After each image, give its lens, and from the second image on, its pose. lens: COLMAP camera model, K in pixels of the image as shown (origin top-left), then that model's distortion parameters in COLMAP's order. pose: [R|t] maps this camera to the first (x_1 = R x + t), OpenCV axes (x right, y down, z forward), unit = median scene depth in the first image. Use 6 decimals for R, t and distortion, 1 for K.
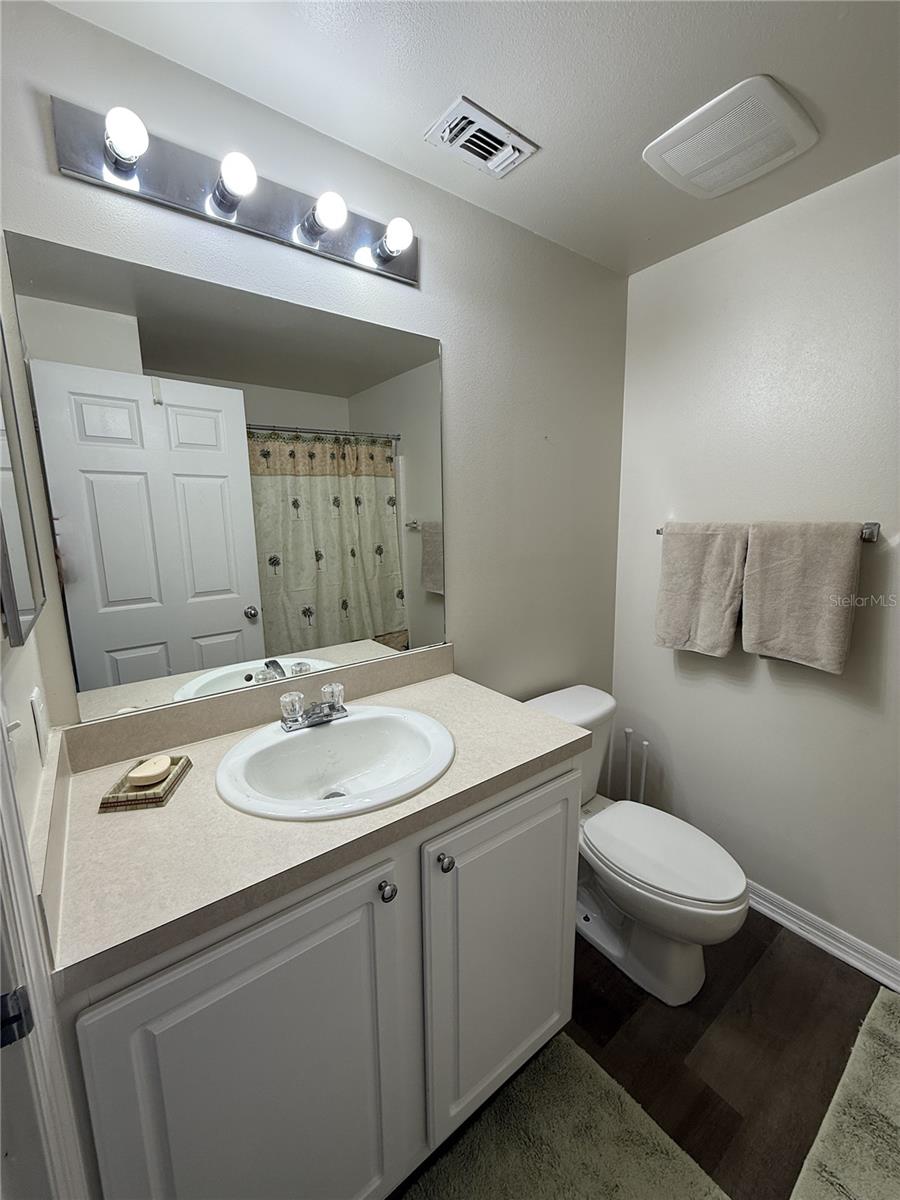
lens RADIAL K [[479.6, 0, 450.0], [0, 479.6, 600.0], [0, 0, 1]] dist [0.000251, 0.000001]
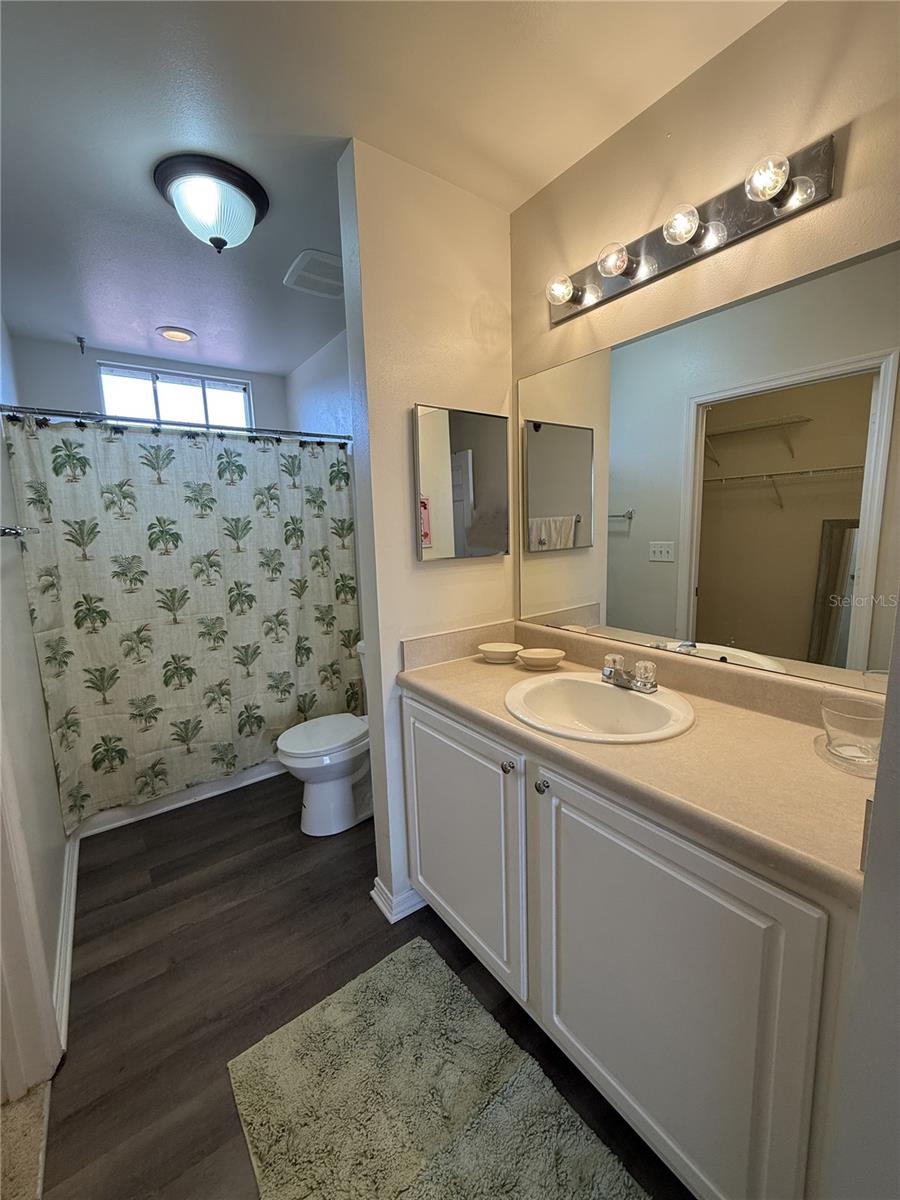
lens RADIAL K [[479.6, 0, 450.0], [0, 479.6, 600.0], [0, 0, 1]] dist [0.000251, 0.000001]
pose [[-0.010070, 0.158077, -0.987376, 0.870417], [-0.164401, 0.973727, 0.157568, -0.064141], [0.986342, 0.163912, 0.016182, 0.554900]]
